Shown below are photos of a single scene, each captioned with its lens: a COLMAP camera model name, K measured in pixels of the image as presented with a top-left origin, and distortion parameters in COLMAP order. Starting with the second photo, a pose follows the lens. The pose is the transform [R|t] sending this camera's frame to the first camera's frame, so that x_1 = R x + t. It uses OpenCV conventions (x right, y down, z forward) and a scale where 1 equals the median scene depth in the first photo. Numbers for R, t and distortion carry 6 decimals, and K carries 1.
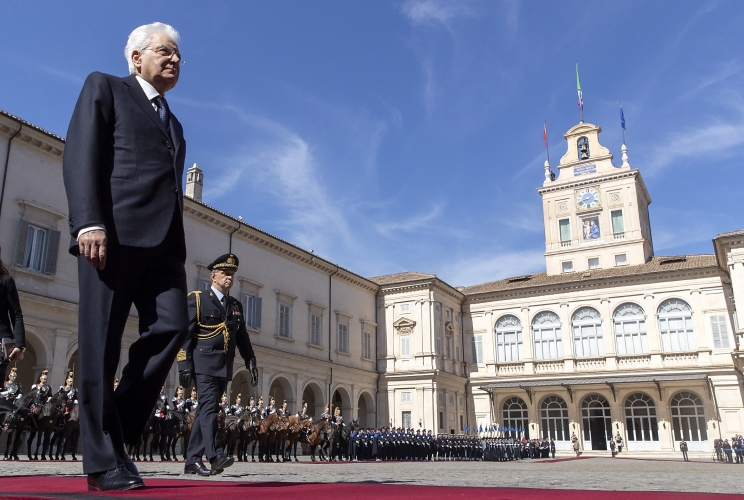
lens RADIAL K [[656.8, 0, 387.8], [0, 656.8, 229.6], [0, 0, 1]] dist [0.001531, 0.008182]
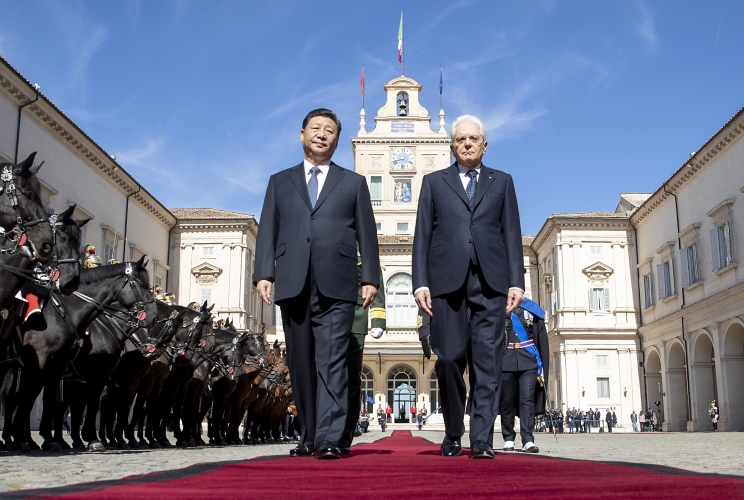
lens RADIAL K [[681.0, 0, 372.0], [0, 681.0, 250.0], [0, 0, 1]] dist [-0.009489, -0.004464]
pose [[0.862779, 0.117432, 0.491754, -0.192471], [-0.155379, 0.987167, 0.036873, 0.051983], [-0.481113, -0.108222, 0.869953, 0.170646]]
